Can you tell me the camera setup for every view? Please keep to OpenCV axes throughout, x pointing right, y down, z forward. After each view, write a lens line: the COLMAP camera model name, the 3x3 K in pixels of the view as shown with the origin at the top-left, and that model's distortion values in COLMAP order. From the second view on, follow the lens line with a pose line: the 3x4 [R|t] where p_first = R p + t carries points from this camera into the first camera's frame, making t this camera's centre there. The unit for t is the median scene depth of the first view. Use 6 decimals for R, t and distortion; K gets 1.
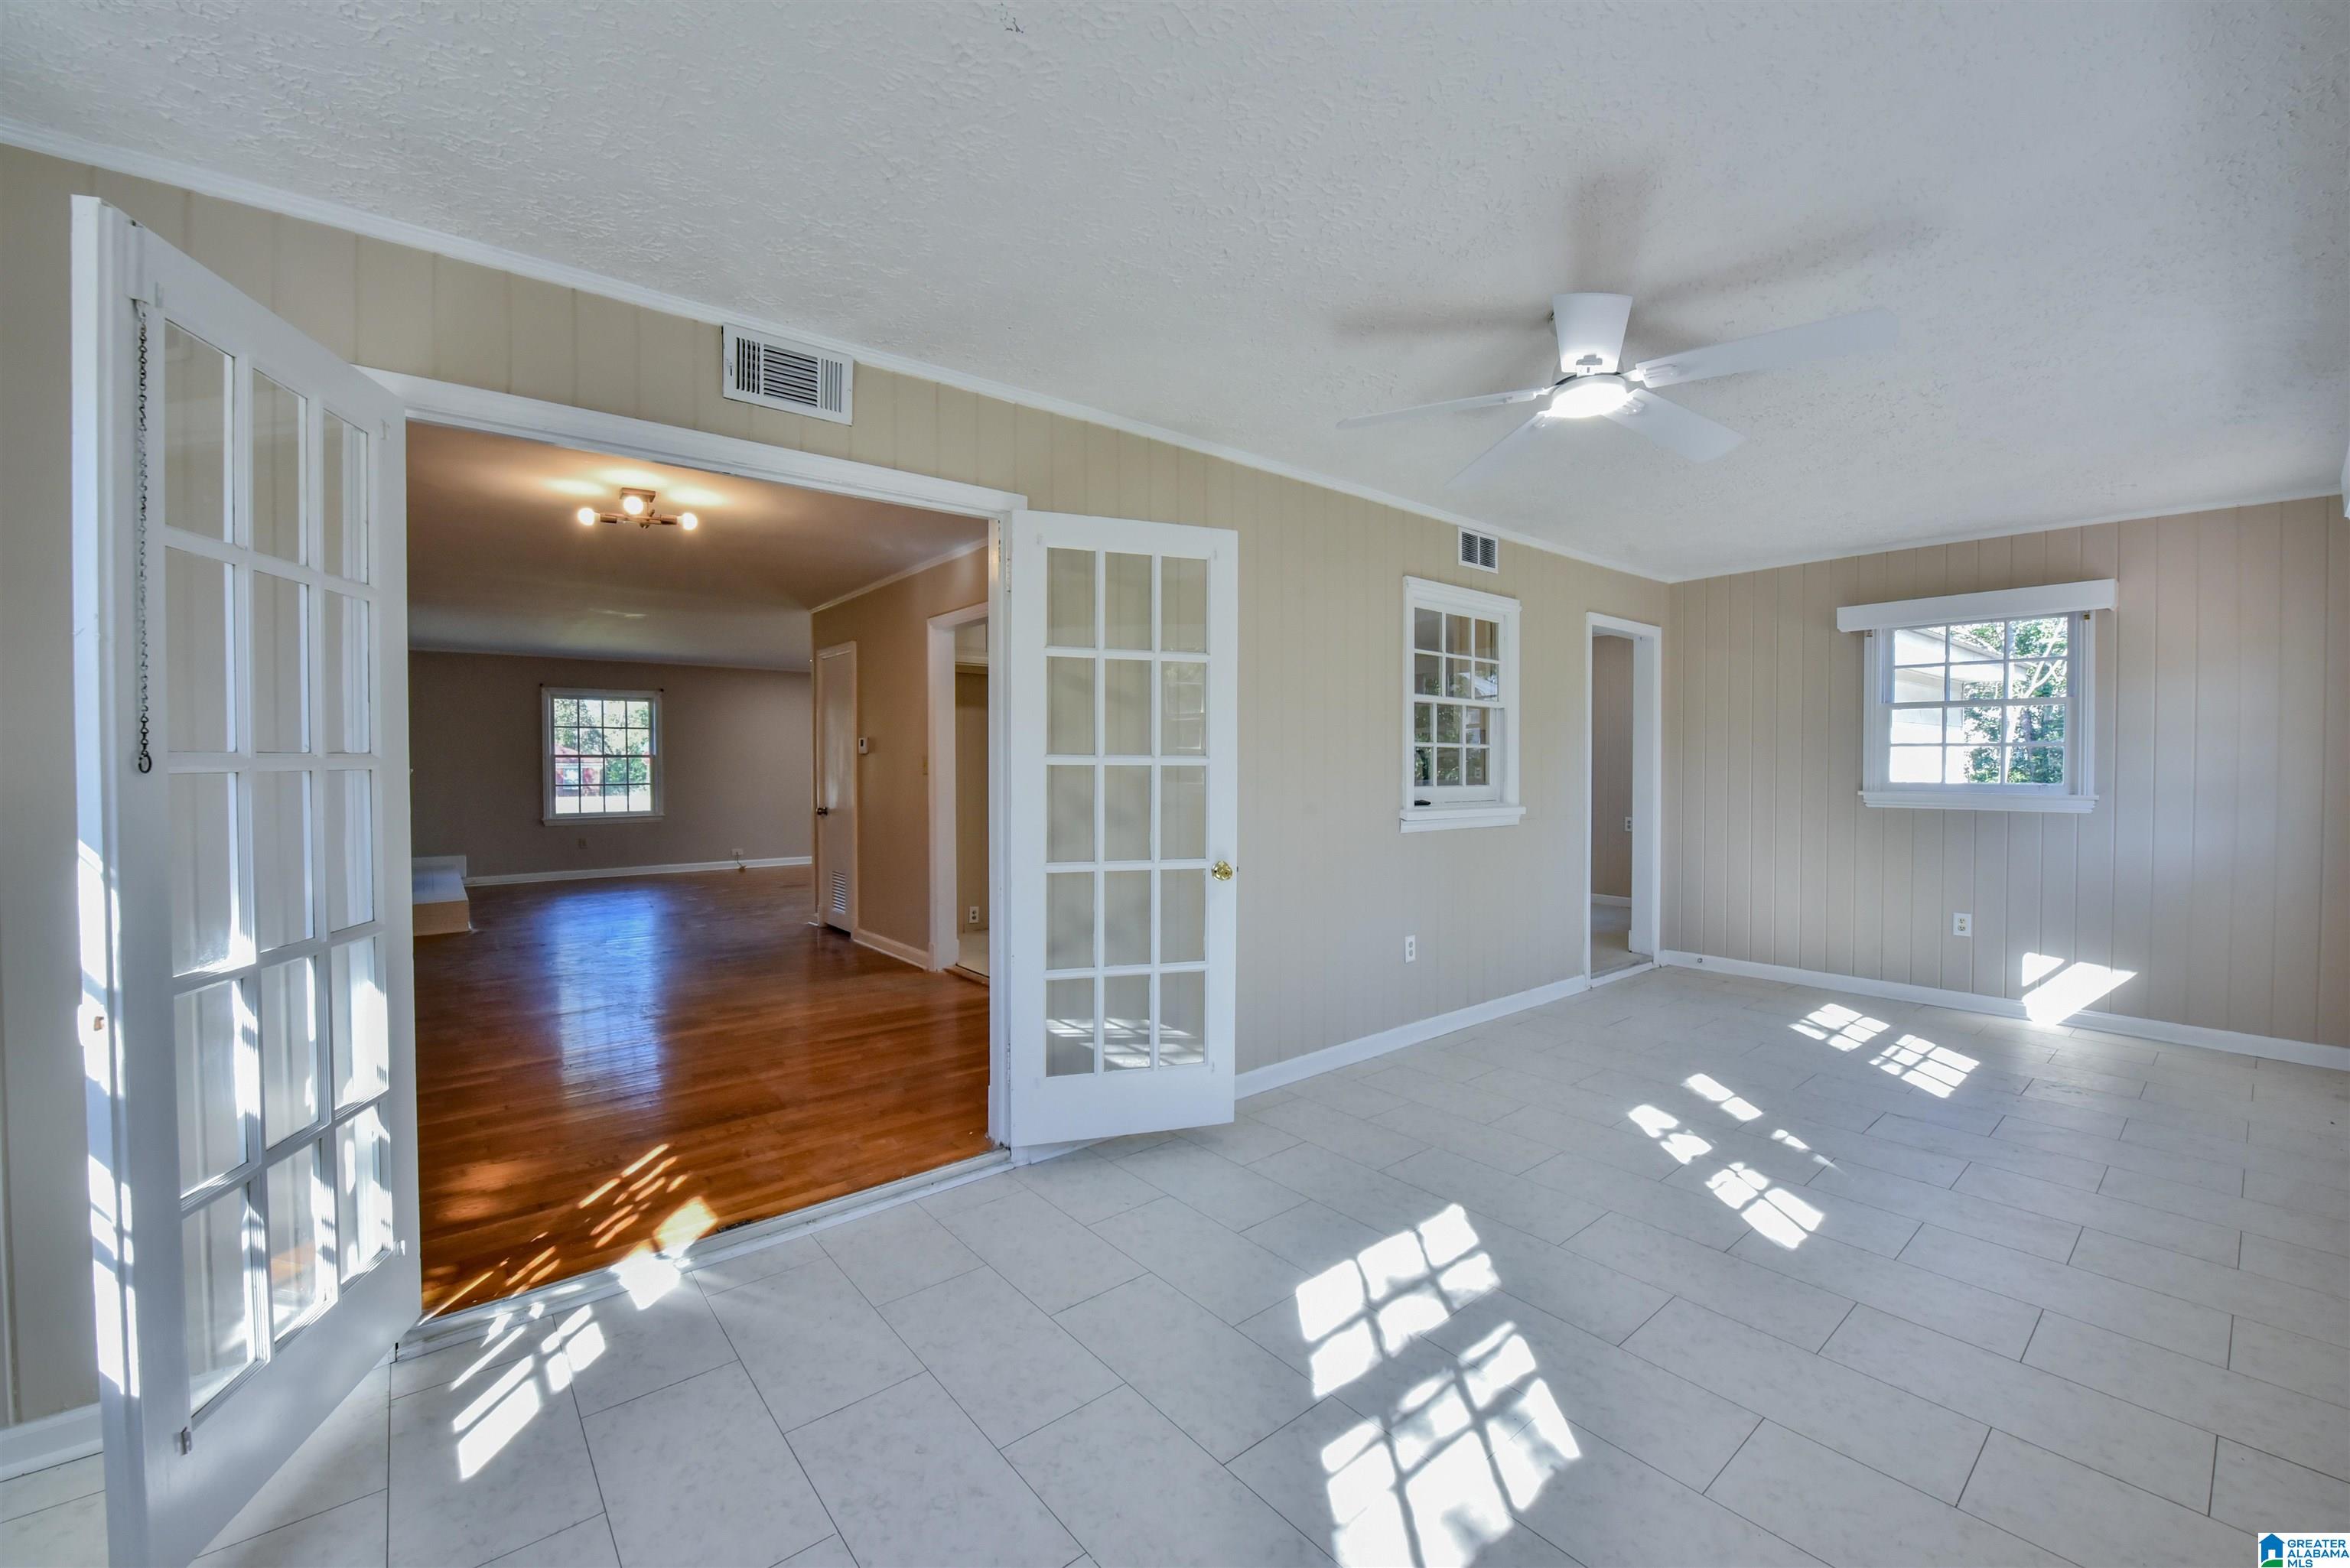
lens RADIAL K [[933.1, 0, 1179.5], [0, 933.1, 773.4], [0, 0, 1]] dist [-0.017363, -0.002104]
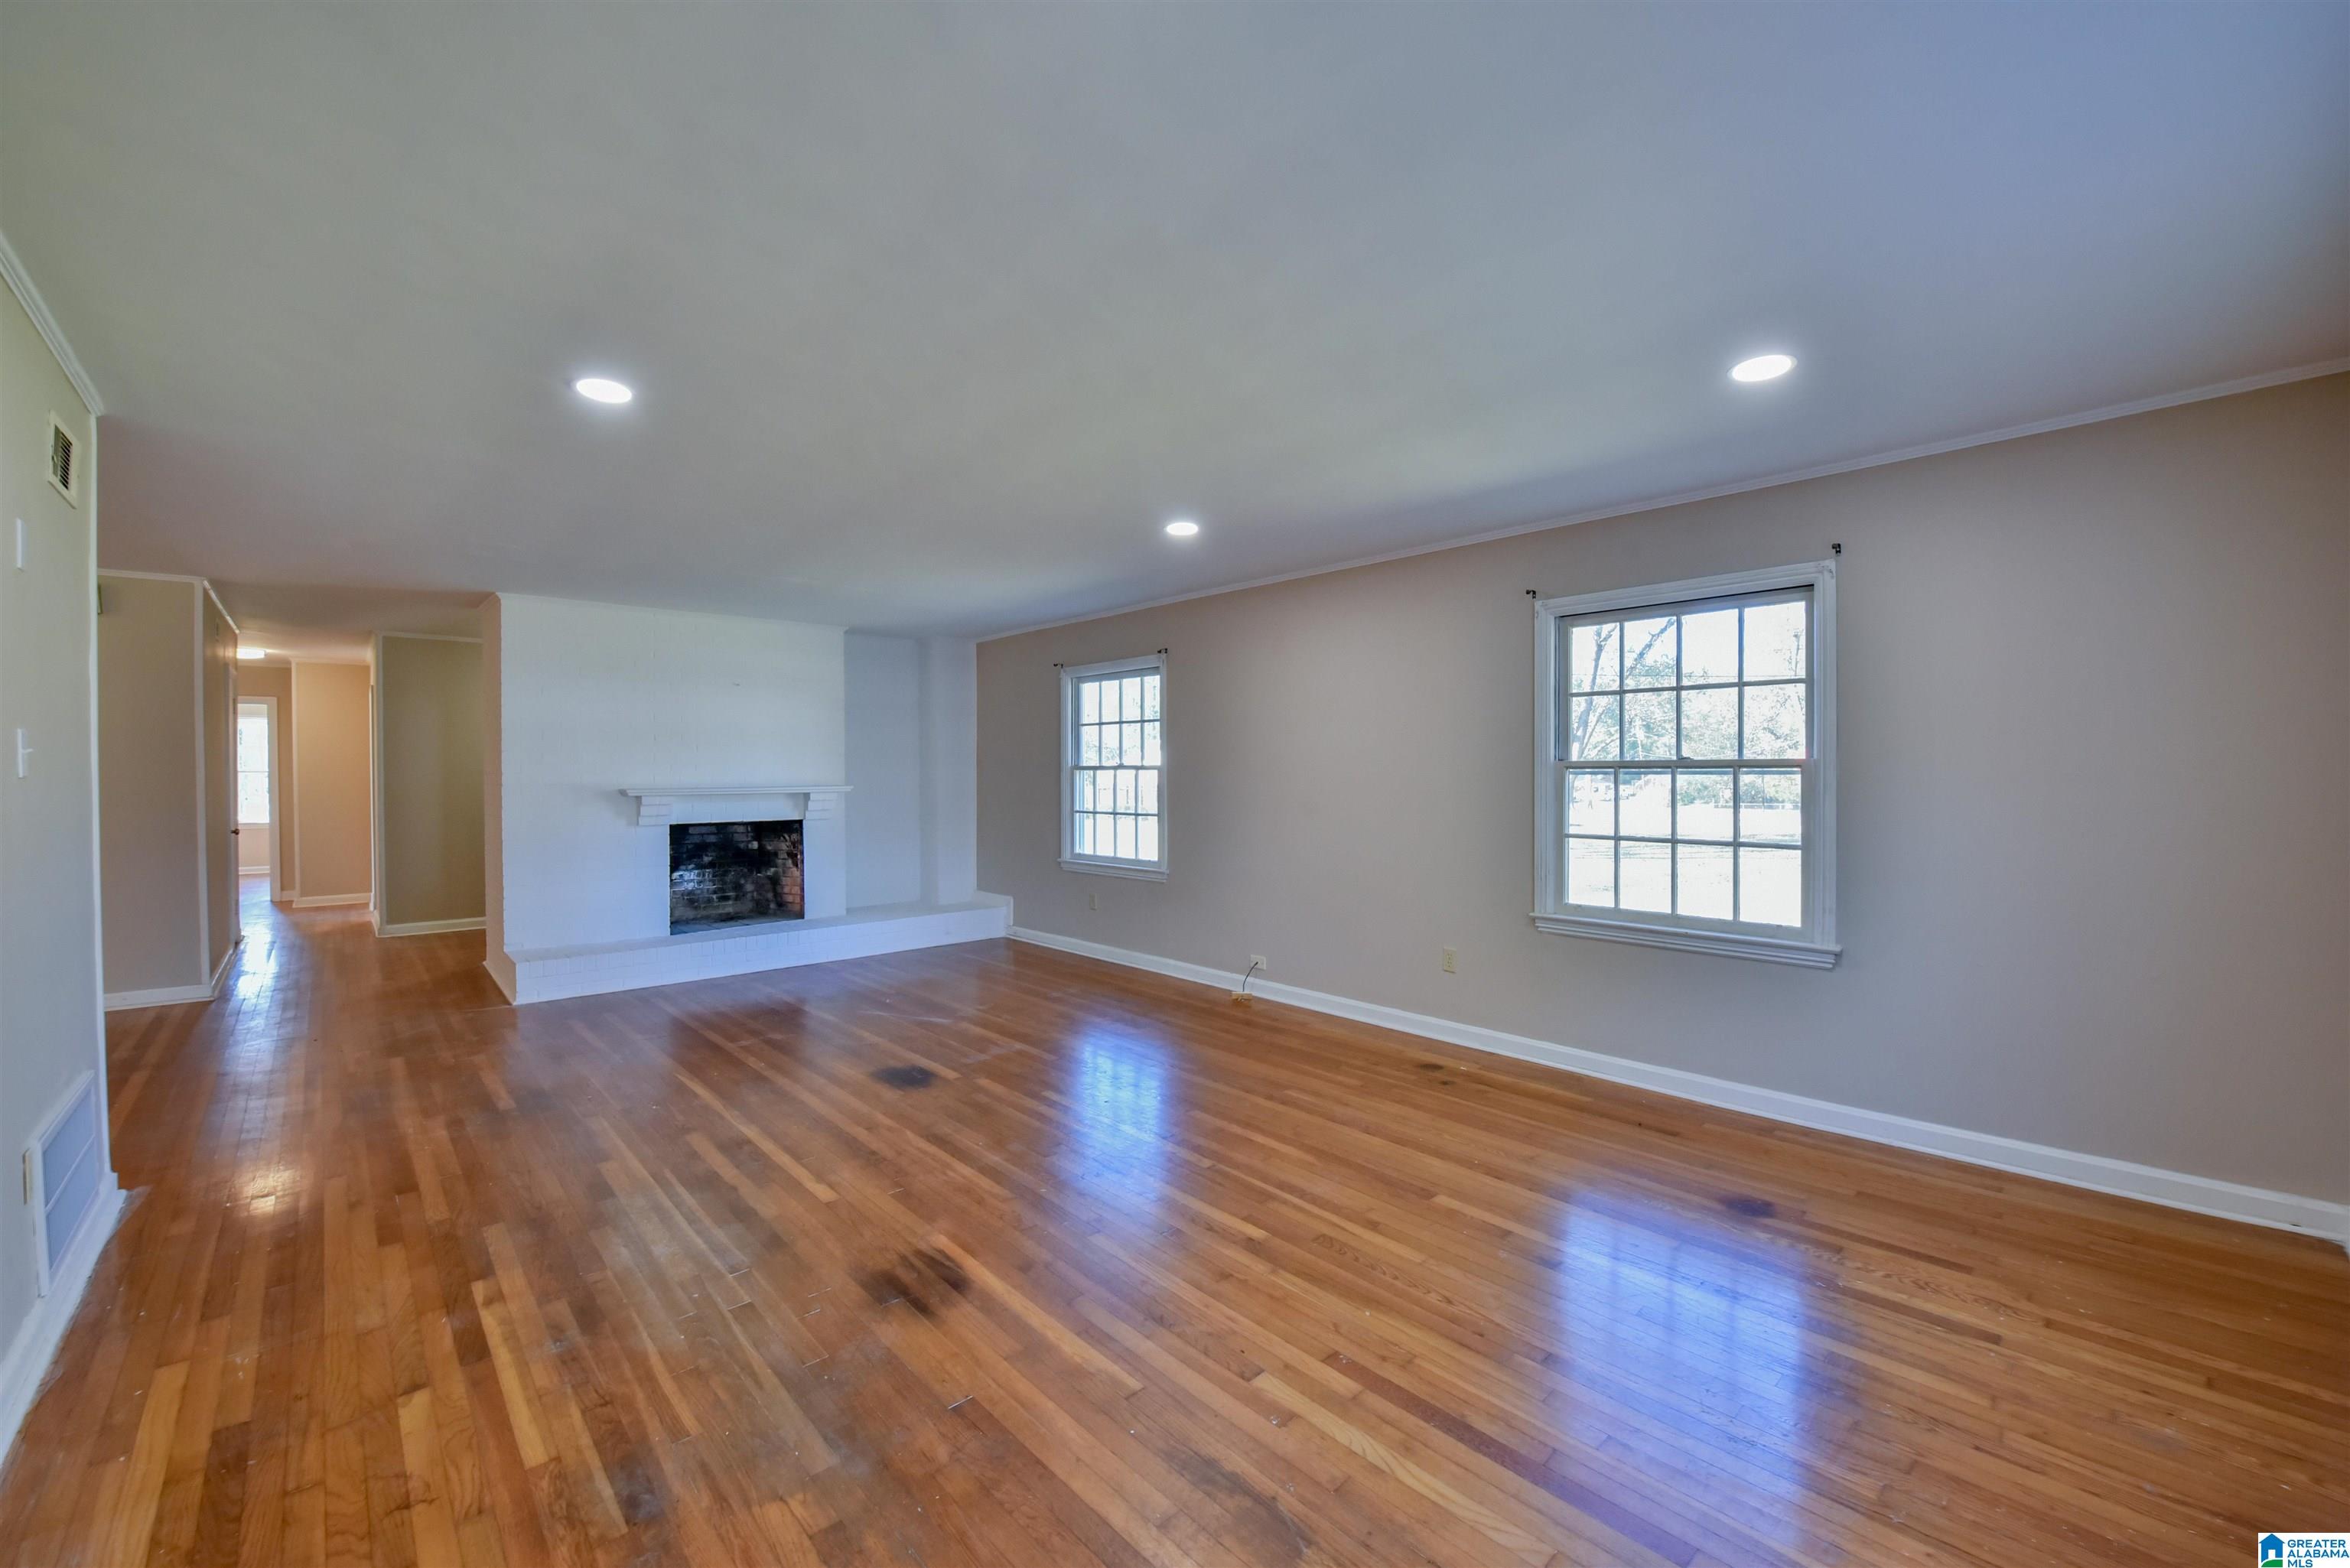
lens RADIAL K [[933.1, 0, 1186.2], [0, 933.1, 781.0], [0, 0, 1]] dist [-0.017363, -0.002104]
pose [[0.064307, 0.012920, -0.997847, 0.025907], [-0.010254, 0.999872, 0.012285, -0.042801], [0.997877, 0.009442, 0.064431, 2.385549]]
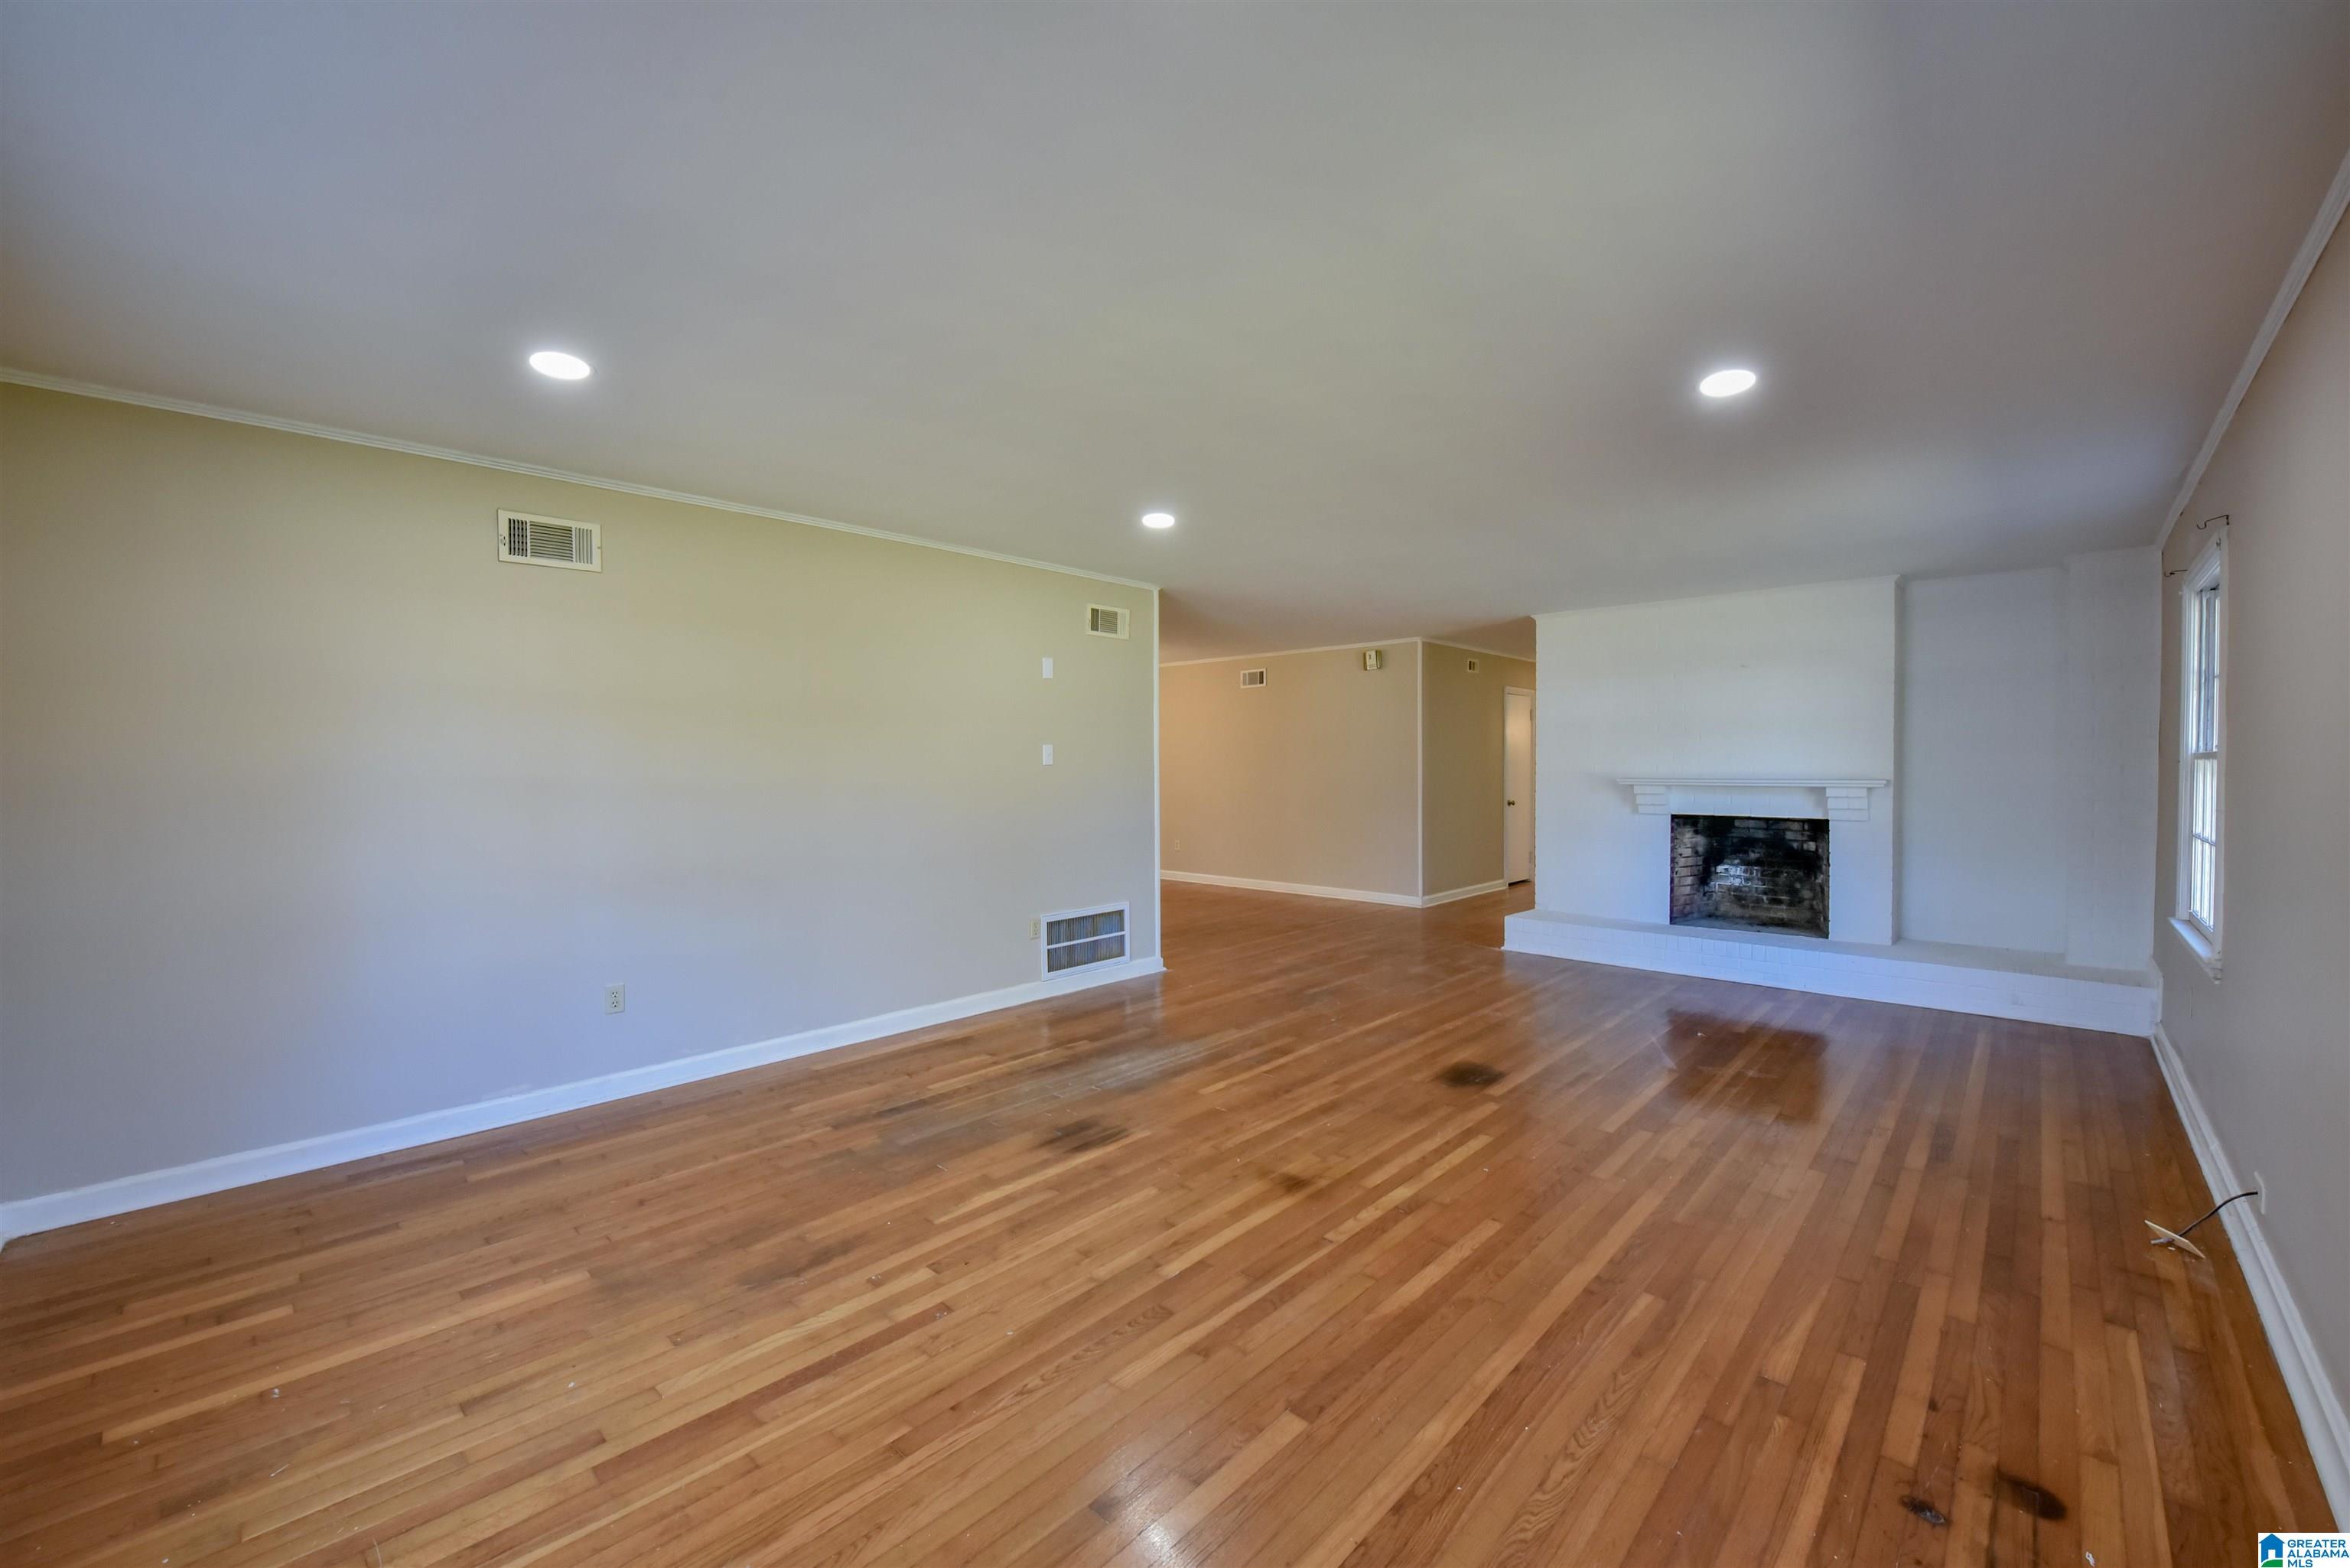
lens RADIAL K [[933.1, 0, 1176.9], [0, 933.1, 784.8], [0, 0, 1]] dist [-0.017363, -0.002104]
pose [[-0.991814, 0.008301, -0.127418, -0.508351], [0.003816, 0.999366, 0.035402, -0.050451], [0.127631, 0.034626, -0.991217, 3.015411]]
